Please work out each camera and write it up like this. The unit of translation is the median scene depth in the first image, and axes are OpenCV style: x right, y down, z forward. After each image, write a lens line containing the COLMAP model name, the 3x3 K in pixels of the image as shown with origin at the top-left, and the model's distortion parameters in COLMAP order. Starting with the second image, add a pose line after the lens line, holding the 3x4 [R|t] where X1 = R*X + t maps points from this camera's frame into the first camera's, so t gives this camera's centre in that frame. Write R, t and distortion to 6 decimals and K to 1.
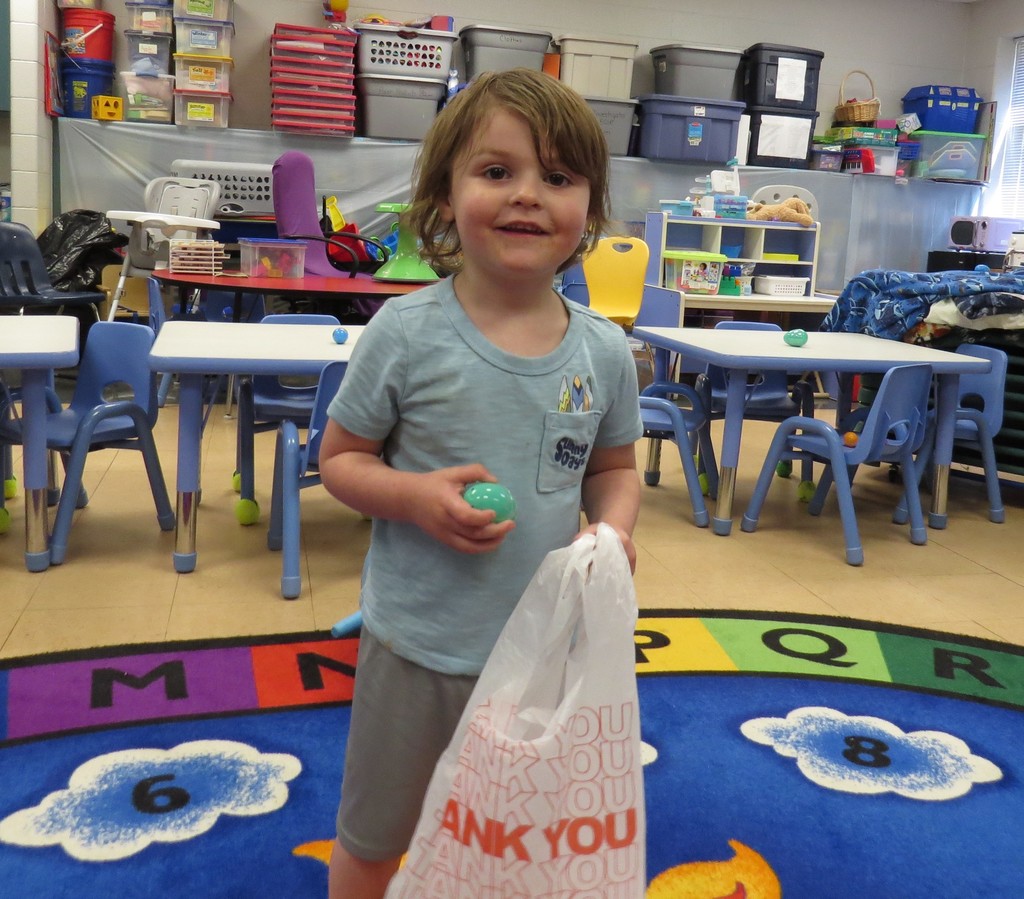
lens RADIAL K [[1063.6, 0, 510.3], [0, 1063.6, 445.6], [0, 0, 1]] dist [-0.023436, 0.000000]
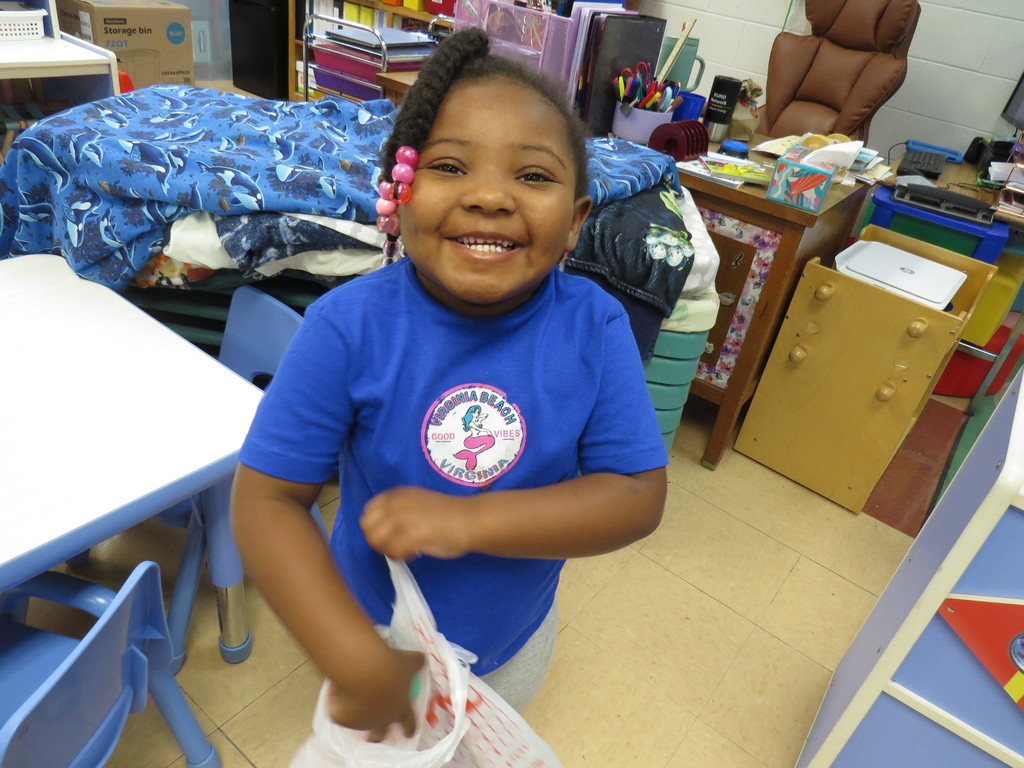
lens RADIAL K [[719.1, 0, 505.5], [0, 719.1, 384.8], [0, 0, 1]] dist [-0.003472, 0.002515]
pose [[0.777271, -0.261260, 0.572357, 0.132243], [0.010868, 0.915147, 0.402973, -0.088027], [-0.629072, -0.306999, 0.714157, 0.271851]]
